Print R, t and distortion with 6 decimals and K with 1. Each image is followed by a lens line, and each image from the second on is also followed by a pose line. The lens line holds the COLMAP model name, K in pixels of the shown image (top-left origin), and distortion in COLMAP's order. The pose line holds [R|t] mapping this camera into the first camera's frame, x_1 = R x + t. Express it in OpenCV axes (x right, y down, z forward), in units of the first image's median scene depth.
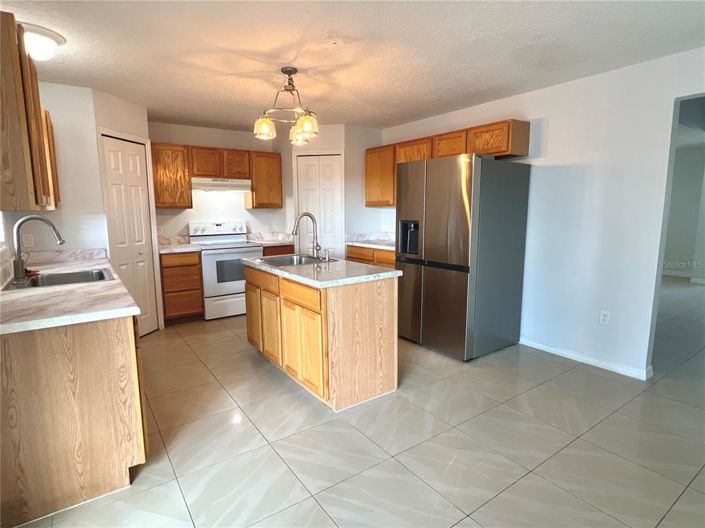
lens RADIAL K [[386.7, 0, 348.9], [0, 386.7, 262.9], [0, 0, 1]] dist [-0.004005, -0.001411]
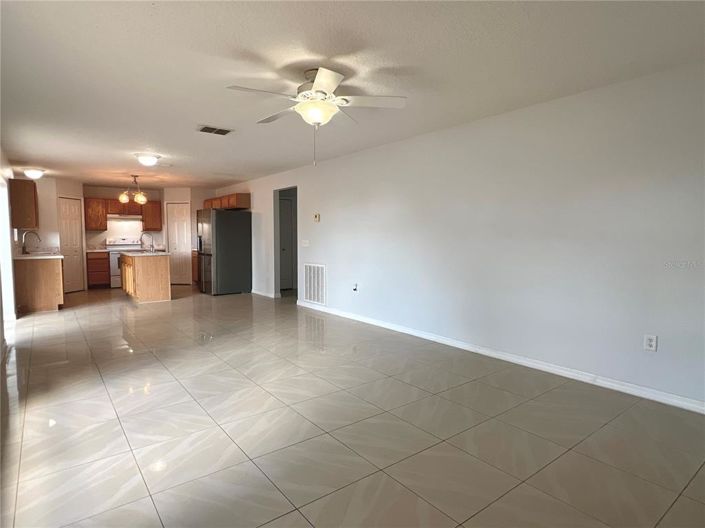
lens RADIAL K [[405.4, 0, 352.5], [0, 405.4, 264.0], [0, 0, 1]] dist [-0.002367, -0.000519]
pose [[0.998977, 0.003477, 0.045088, 0.737515], [-0.000409, 0.997694, -0.067877, 0.165311], [-0.045220, 0.067789, 0.996674, -1.072224]]
